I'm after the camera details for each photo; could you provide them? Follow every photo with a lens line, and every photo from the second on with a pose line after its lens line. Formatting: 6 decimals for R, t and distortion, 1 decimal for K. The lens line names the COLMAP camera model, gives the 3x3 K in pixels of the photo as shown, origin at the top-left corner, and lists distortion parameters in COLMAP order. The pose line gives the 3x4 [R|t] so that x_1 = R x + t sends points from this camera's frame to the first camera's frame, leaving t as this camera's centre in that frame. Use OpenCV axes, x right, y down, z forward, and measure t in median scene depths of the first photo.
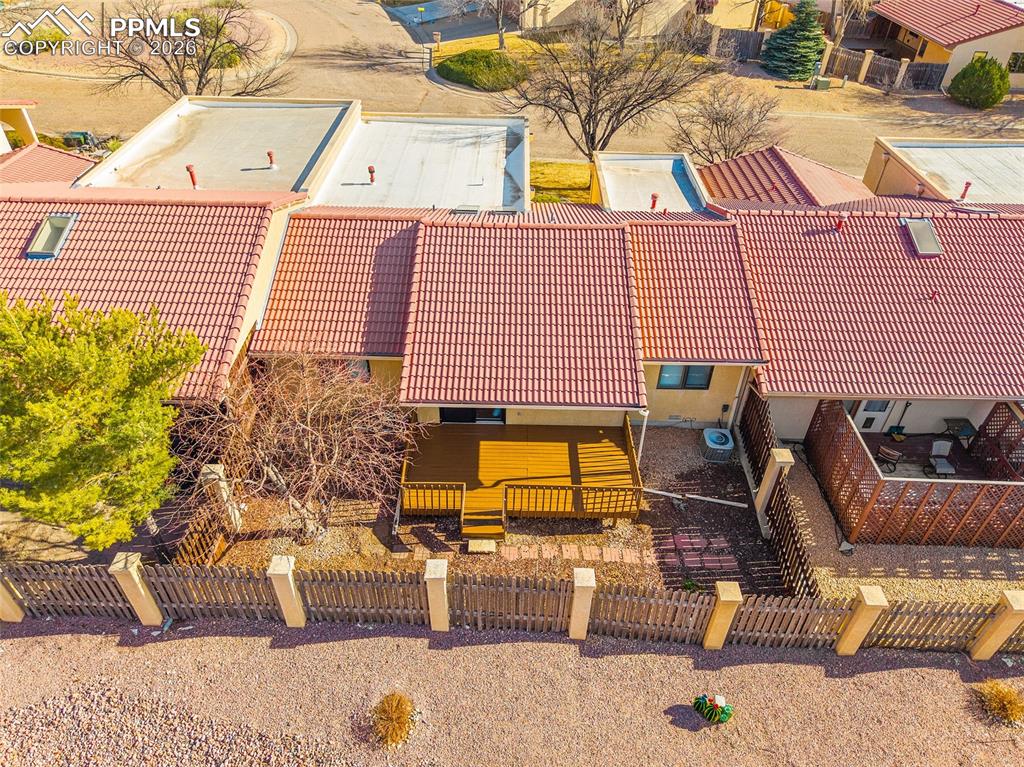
lens RADIAL K [[684.0, 0, 508.3], [0, 684.0, 384.0], [0, 0, 1]] dist [0.008252, -0.004321]
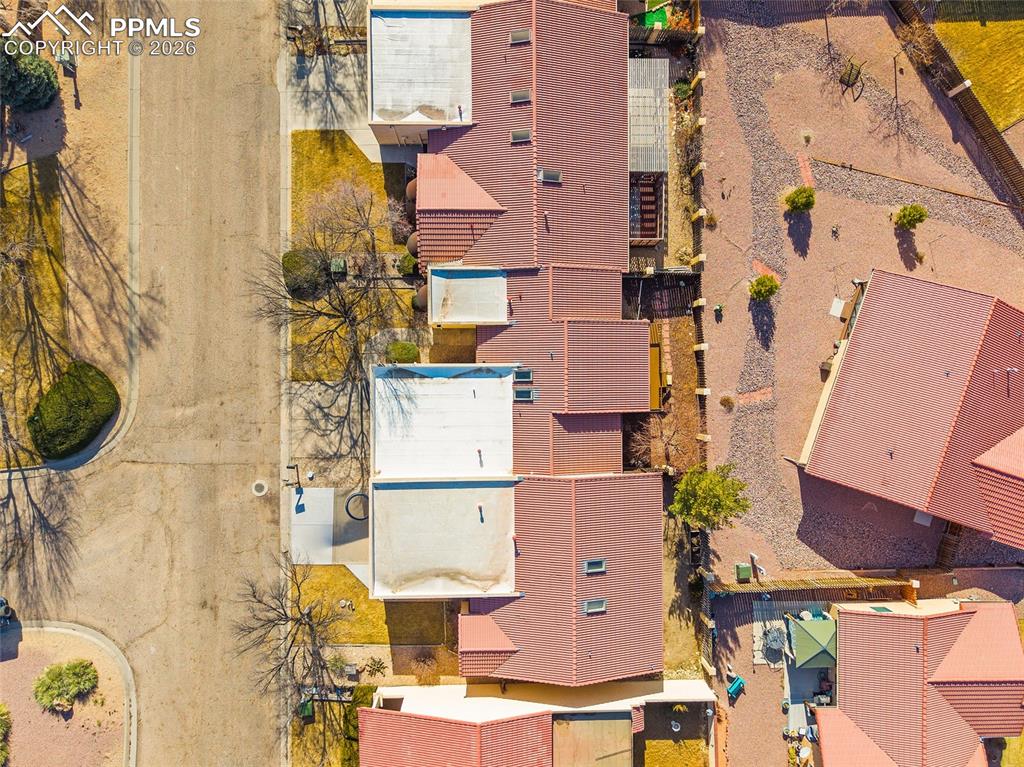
lens RADIAL K [[696.1, 0, 512.0], [0, 696.1, 383.5], [0, 0, 1]] dist [0.040769, -0.049550]
pose [[-0.021553, -0.999401, -0.027091, 0.030869], [0.613790, -0.034616, 0.788710, -1.951338], [-0.789175, 0.000371, 0.614168, -0.223398]]
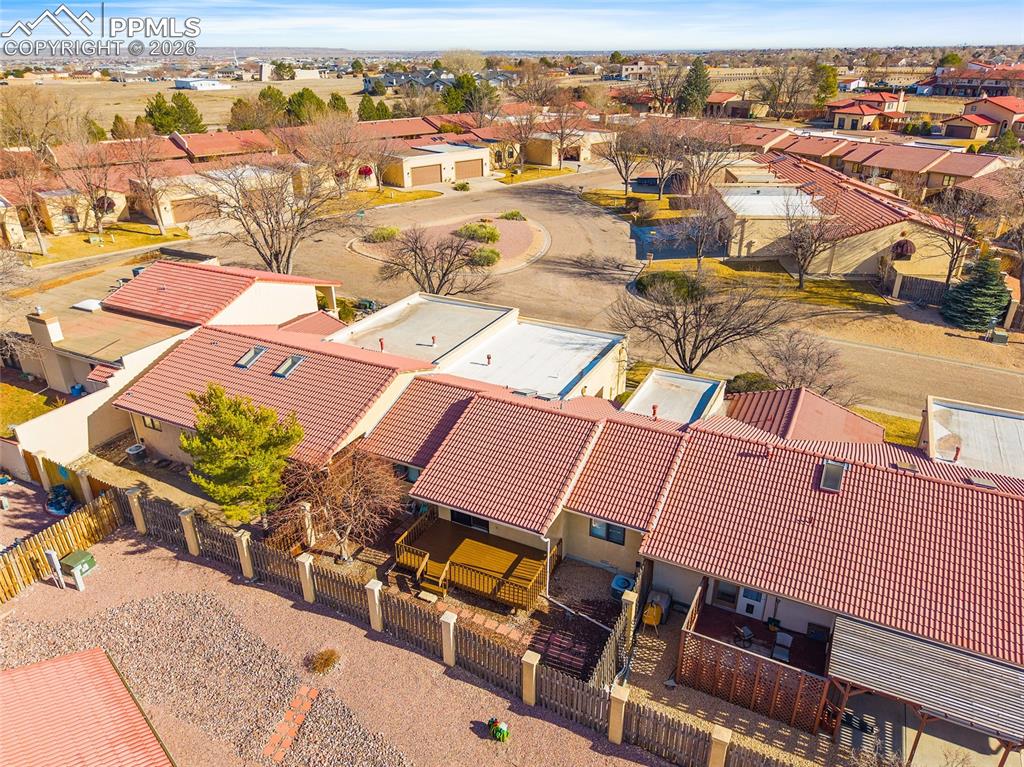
lens RADIAL K [[696.1, 0, 512.0], [0, 696.1, 383.5], [0, 0, 1]] dist [0.040769, -0.049550]
pose [[0.898527, 0.169595, -0.404830, 0.552788], [-0.260243, 0.948573, -0.180230, 0.009127], [0.353445, 0.267295, 0.896454, -0.398966]]
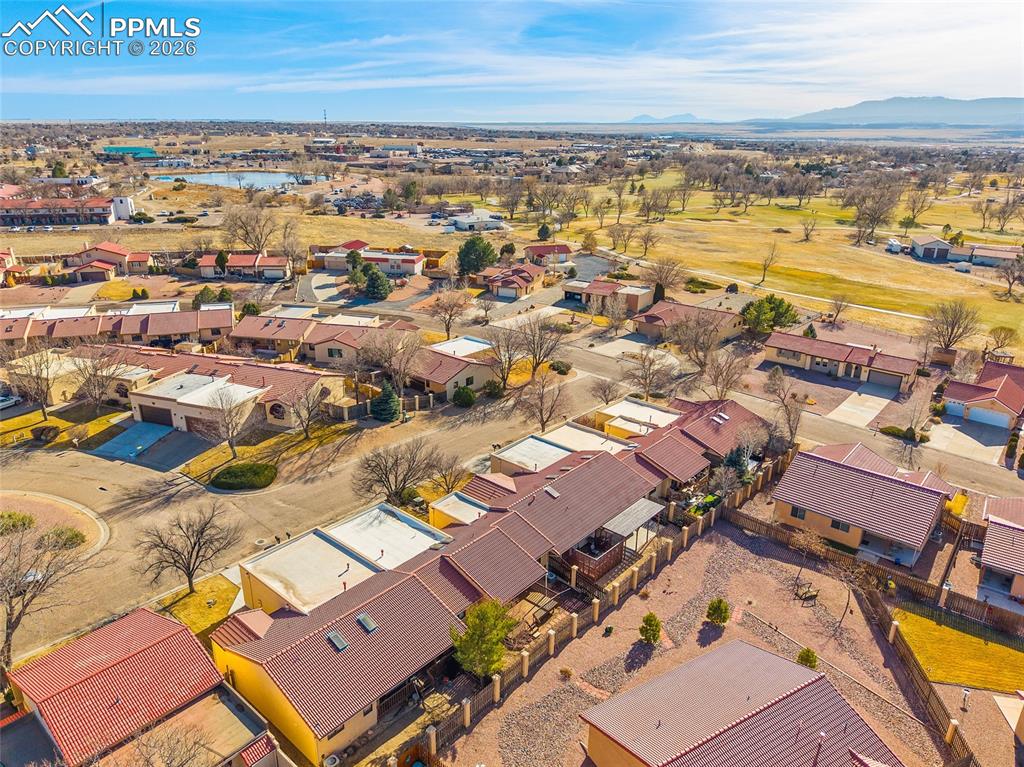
lens RADIAL K [[712.2, 0, 512.2], [0, 712.2, 360.7], [0, 0, 1]] dist [0.041076, -0.002836]
pose [[0.646070, -0.248049, 0.721848, -1.773578], [0.479962, 0.867375, -0.131520, -0.395170], [-0.593490, 0.431430, 0.679439, -1.429385]]
